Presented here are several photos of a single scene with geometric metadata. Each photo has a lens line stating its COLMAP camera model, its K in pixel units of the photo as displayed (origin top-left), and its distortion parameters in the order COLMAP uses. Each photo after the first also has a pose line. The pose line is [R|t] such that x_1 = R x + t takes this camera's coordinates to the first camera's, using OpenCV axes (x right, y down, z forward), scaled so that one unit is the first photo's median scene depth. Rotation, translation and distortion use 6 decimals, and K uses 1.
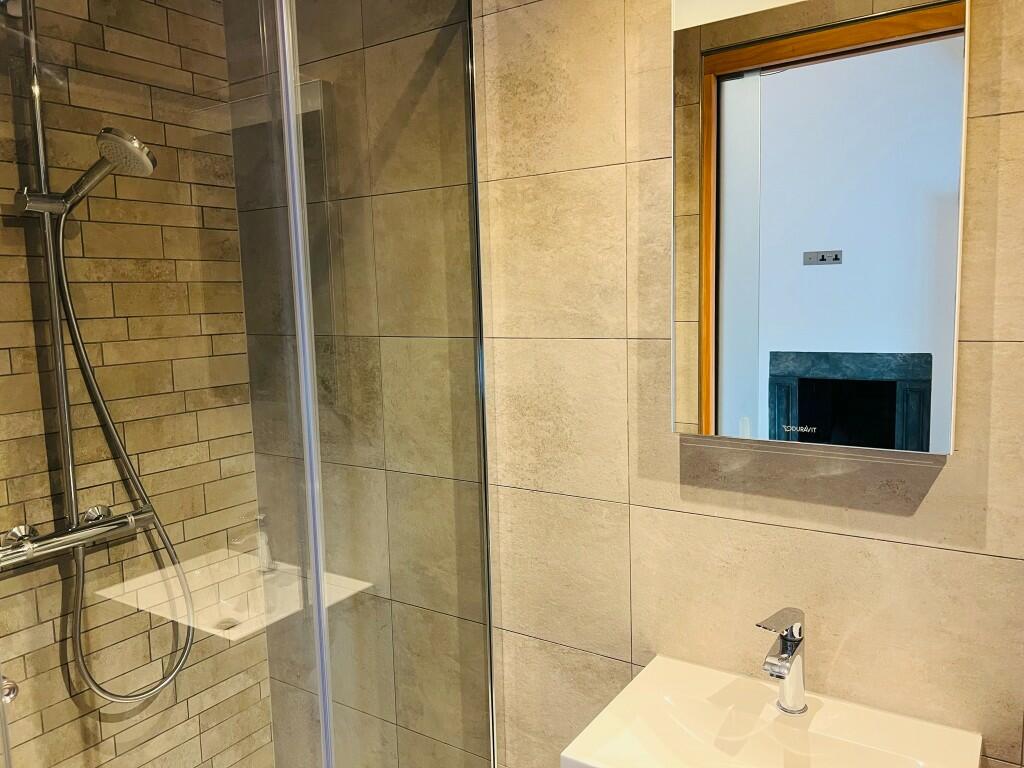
lens RADIAL K [[773.7, 0, 514.0], [0, 773.7, 380.2], [0, 0, 1]] dist [0.062134, -0.083011]
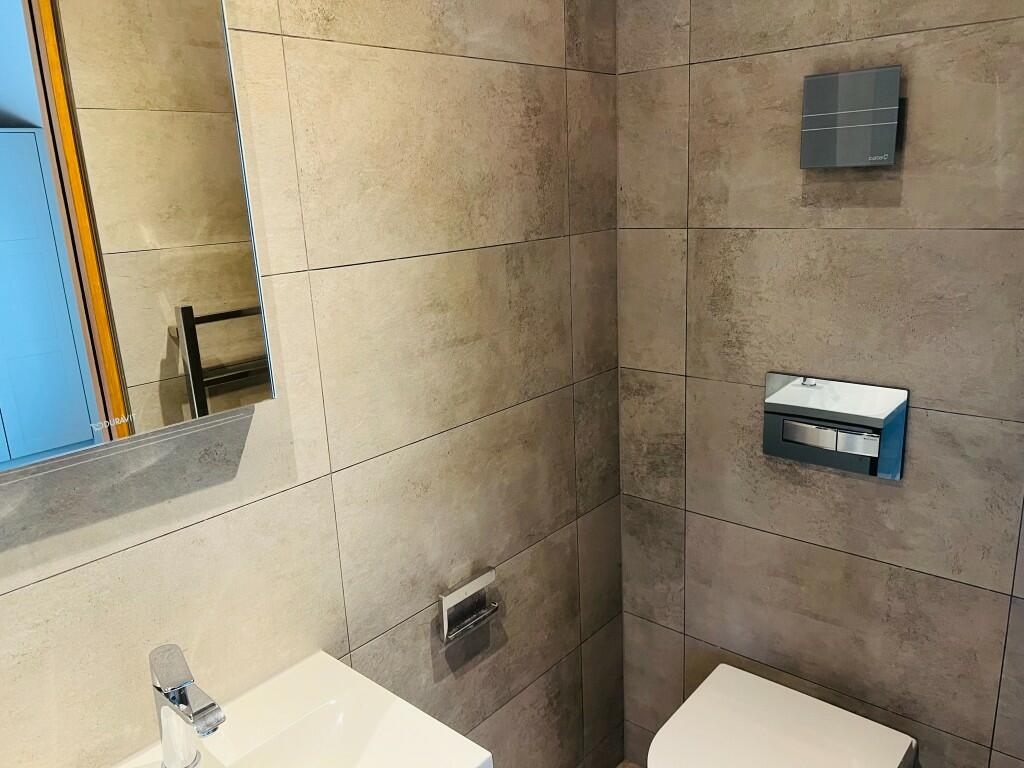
lens RADIAL K [[773.7, 0, 513.7], [0, 773.7, 387.7], [0, 0, 1]] dist [0.062134, -0.083011]
pose [[0.131144, -0.225757, 0.965316, -0.285371], [0.164068, 0.965241, 0.203450, -0.055270], [-0.977693, 0.131696, 0.163625, 0.501466]]
